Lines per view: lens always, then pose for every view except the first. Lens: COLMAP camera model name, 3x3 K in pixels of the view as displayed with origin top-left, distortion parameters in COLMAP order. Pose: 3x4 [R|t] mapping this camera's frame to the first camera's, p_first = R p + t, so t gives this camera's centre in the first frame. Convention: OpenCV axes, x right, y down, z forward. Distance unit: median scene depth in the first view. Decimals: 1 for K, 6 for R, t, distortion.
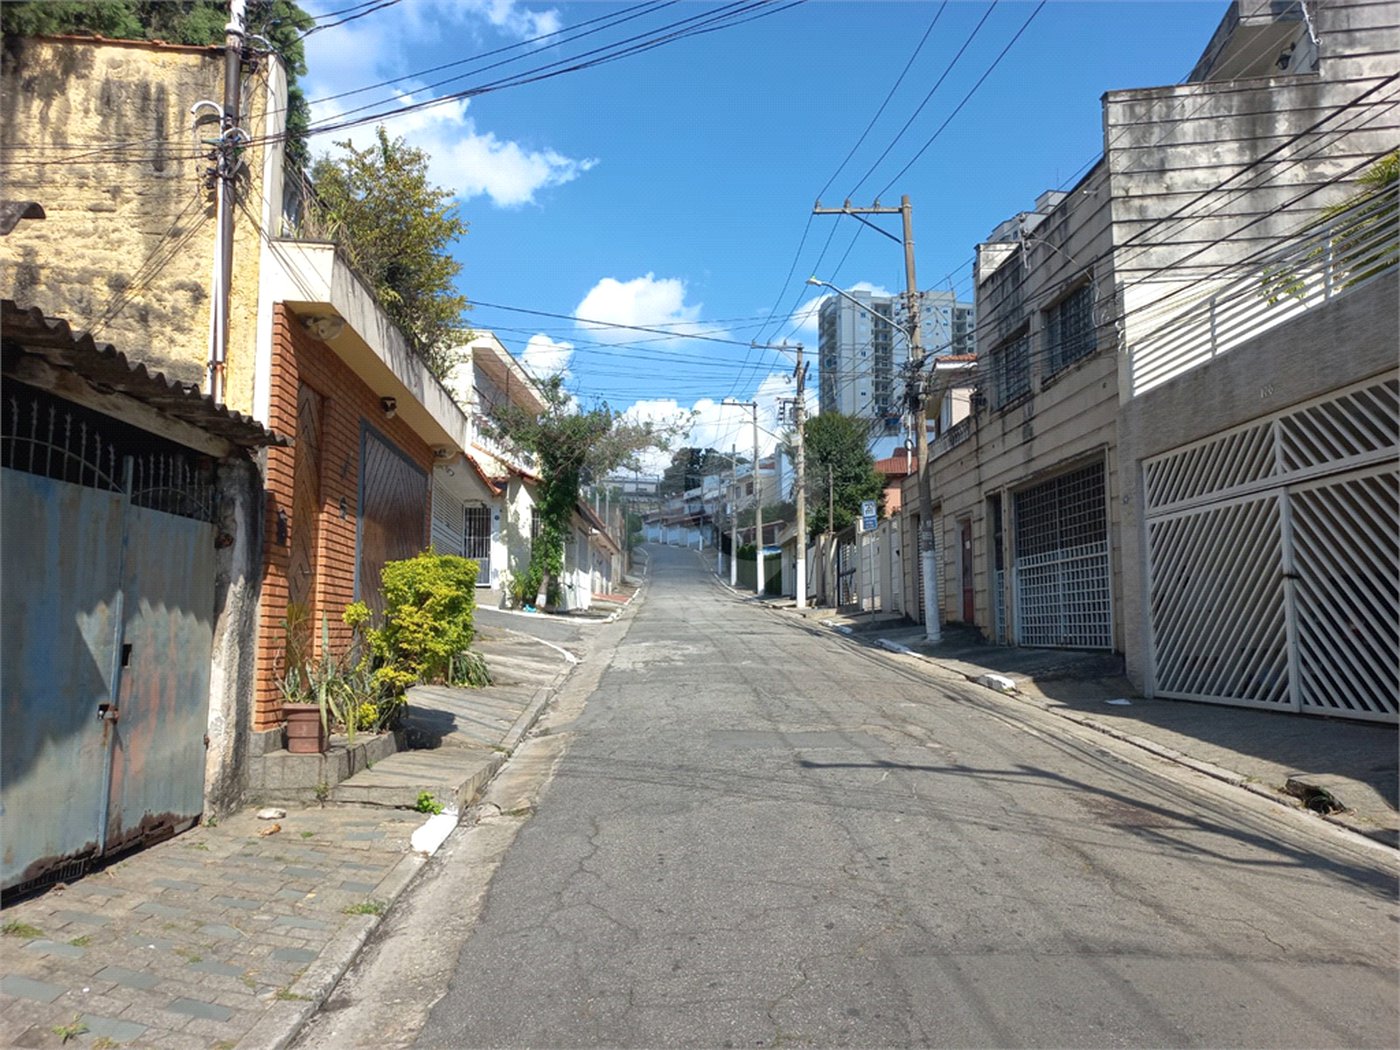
lens RADIAL K [[1007.3, 0, 713.8], [0, 1007.3, 546.2], [0, 0, 1]] dist [0.037014, -0.008570]
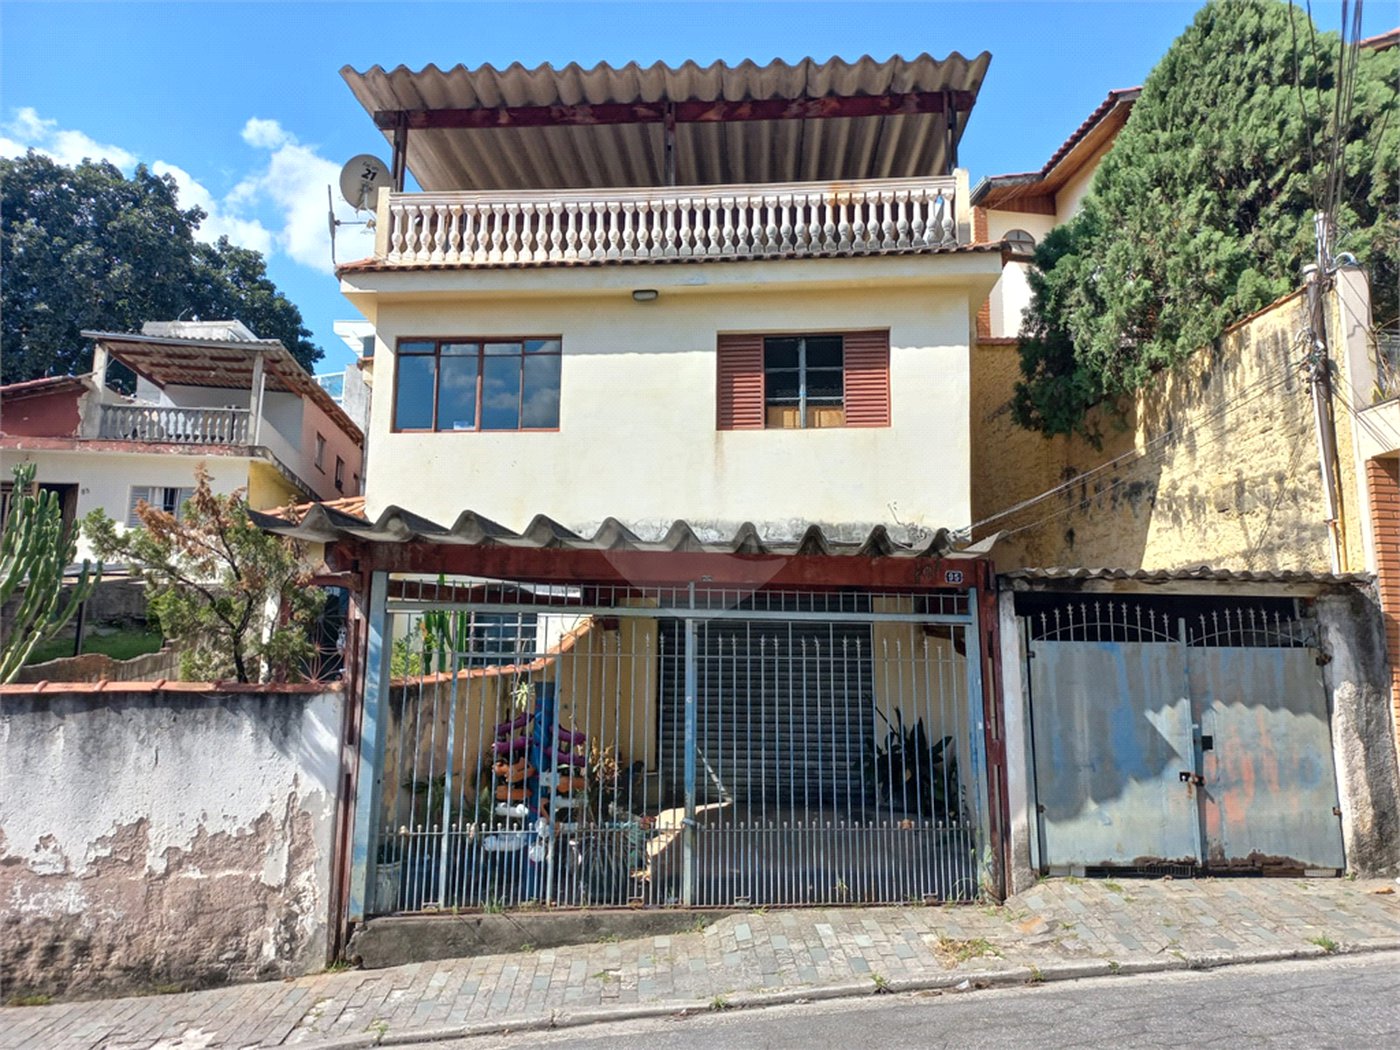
lens RADIAL K [[1007.3, 0, 715.7], [0, 1007.3, 537.4], [0, 0, 1]] dist [0.037014, -0.008570]
pose [[0.056530, -0.176772, -0.982627, 0.737035], [0.080960, 0.981771, -0.171960, 0.002507], [0.995113, -0.069833, 0.069811, 0.118163]]
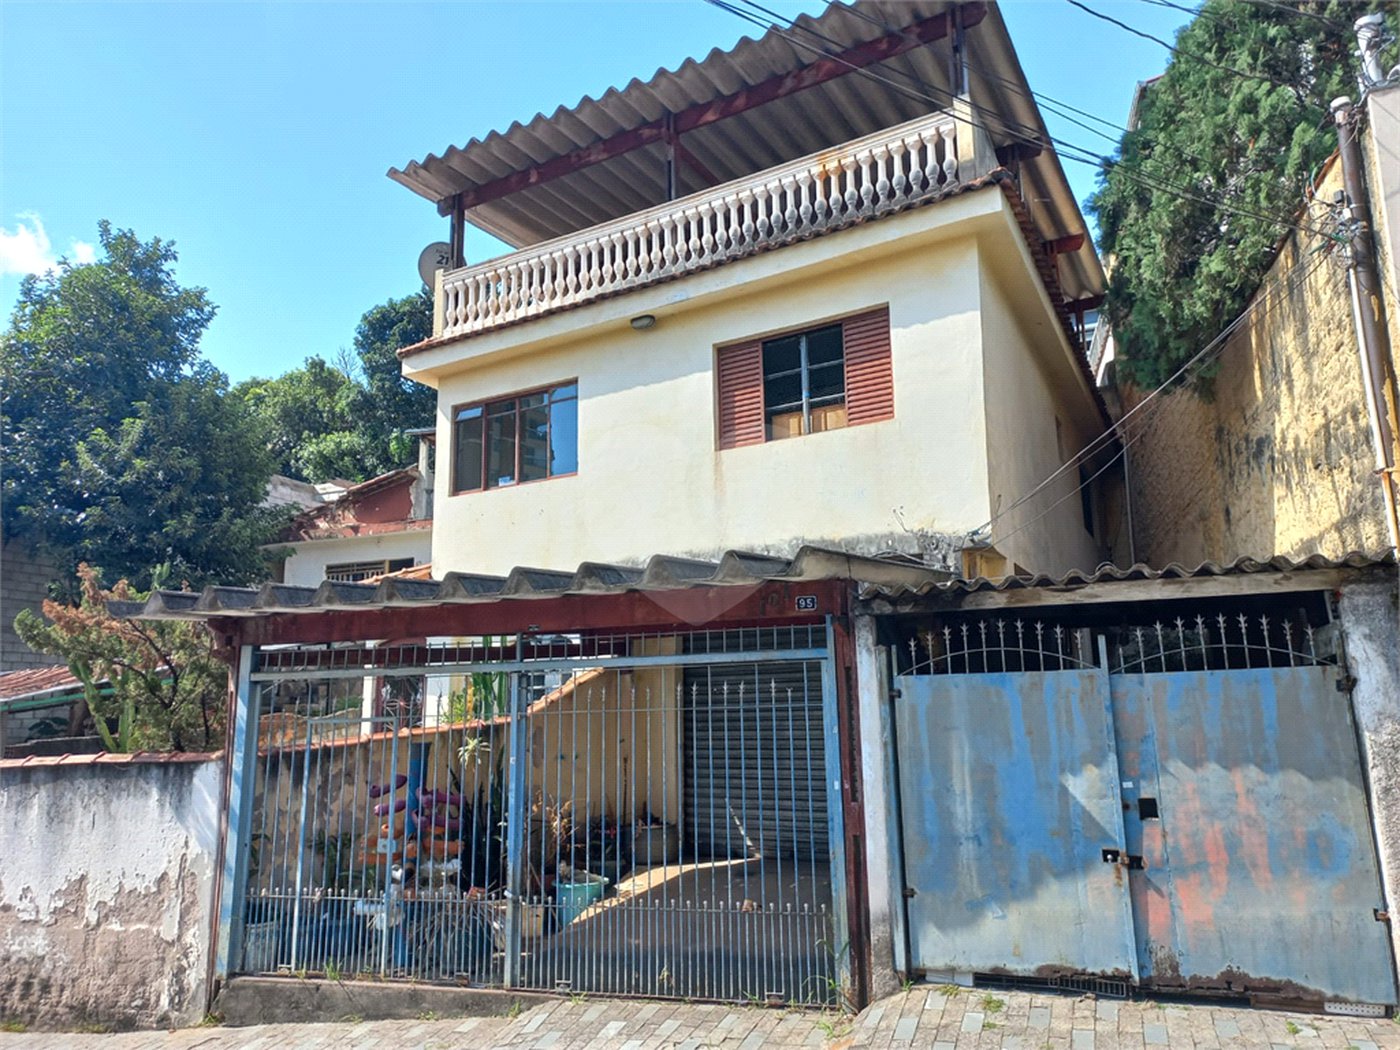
lens RADIAL K [[1007.3, 0, 713.0], [0, 1007.3, 535.2], [0, 0, 1]] dist [0.037014, -0.008570]
pose [[-0.385072, -0.175835, -0.905981, 0.508732], [0.097636, 0.968411, -0.229450, 0.018890], [0.917707, -0.176811, -0.355740, 0.760701]]
